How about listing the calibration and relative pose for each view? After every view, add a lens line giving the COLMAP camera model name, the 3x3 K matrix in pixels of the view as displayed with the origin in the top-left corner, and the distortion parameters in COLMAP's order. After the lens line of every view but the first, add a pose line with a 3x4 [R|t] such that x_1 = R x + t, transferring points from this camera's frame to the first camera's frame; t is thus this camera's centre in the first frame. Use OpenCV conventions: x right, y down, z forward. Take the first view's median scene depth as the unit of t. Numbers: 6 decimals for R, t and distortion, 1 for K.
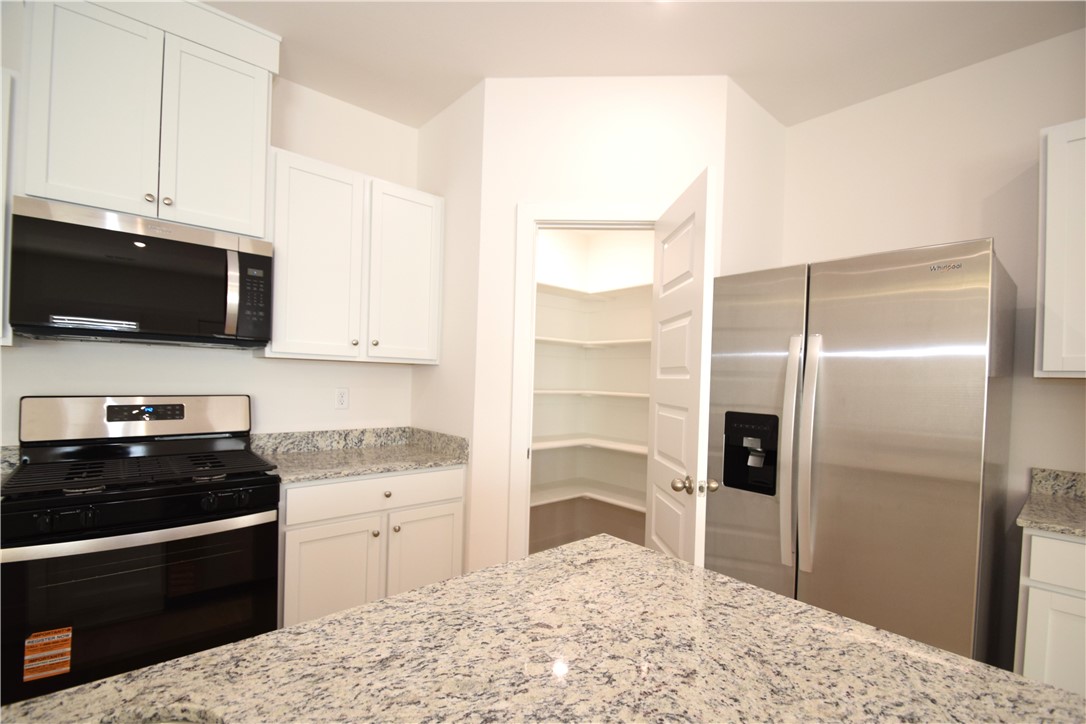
lens RADIAL K [[478.8, 0, 538.8], [0, 478.8, 383.7], [0, 0, 1]] dist [0.011940, -0.016231]
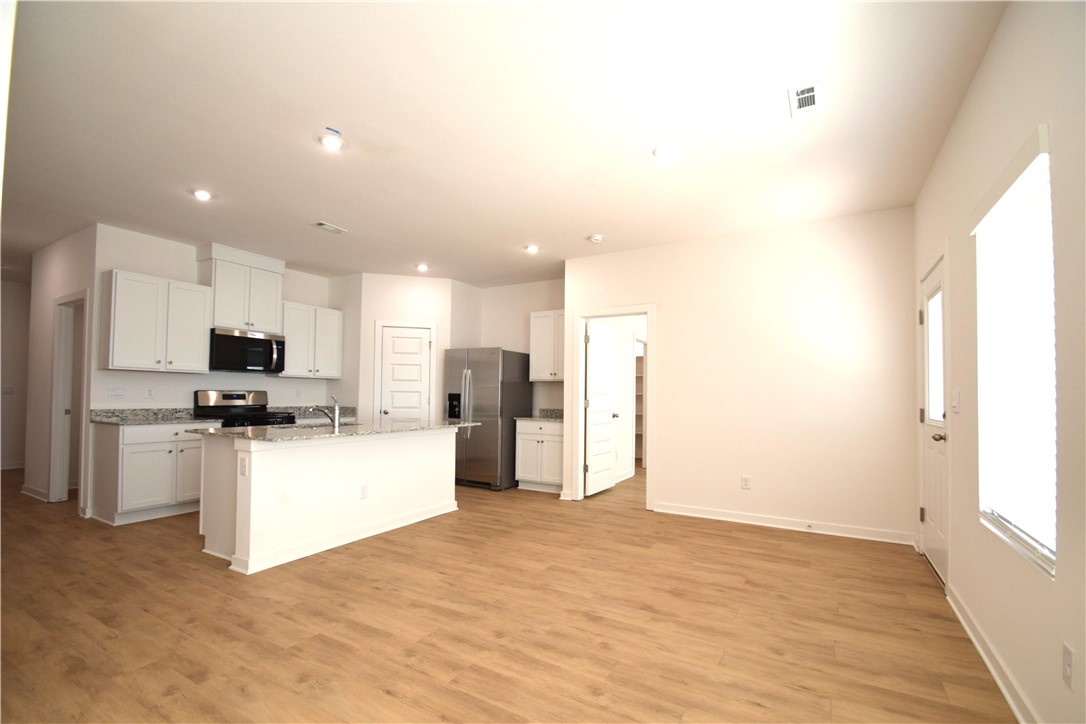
lens RADIAL K [[478.8, 0, 538.8], [0, 478.8, 383.7], [0, 0, 1]] dist [0.011940, -0.016231]
pose [[0.949959, -0.008936, 0.312247, -0.018135], [0.018402, 0.999456, -0.027382, 0.091464], [-0.311832, 0.031758, 0.949606, -2.143609]]
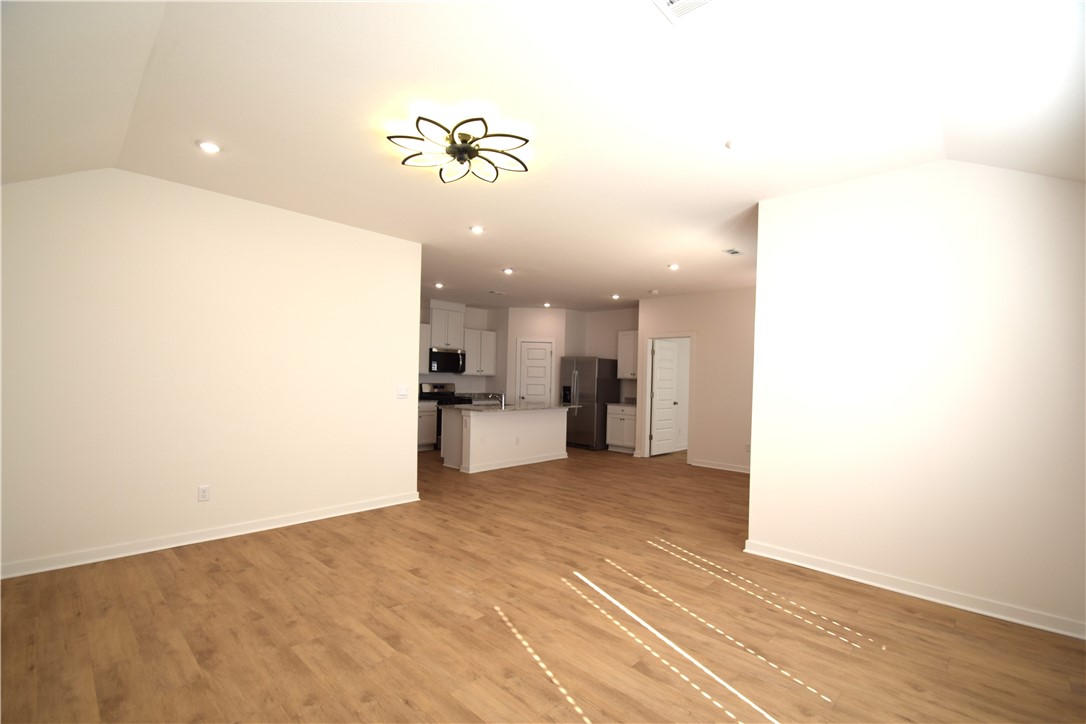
lens RADIAL K [[478.8, 0, 538.8], [0, 478.8, 383.7], [0, 0, 1]] dist [0.011940, -0.016231]
pose [[0.997002, -0.005979, 0.077144, -0.205900], [0.005849, 0.999981, 0.001906, 0.024640], [-0.077154, -0.001449, 0.997018, -3.697012]]
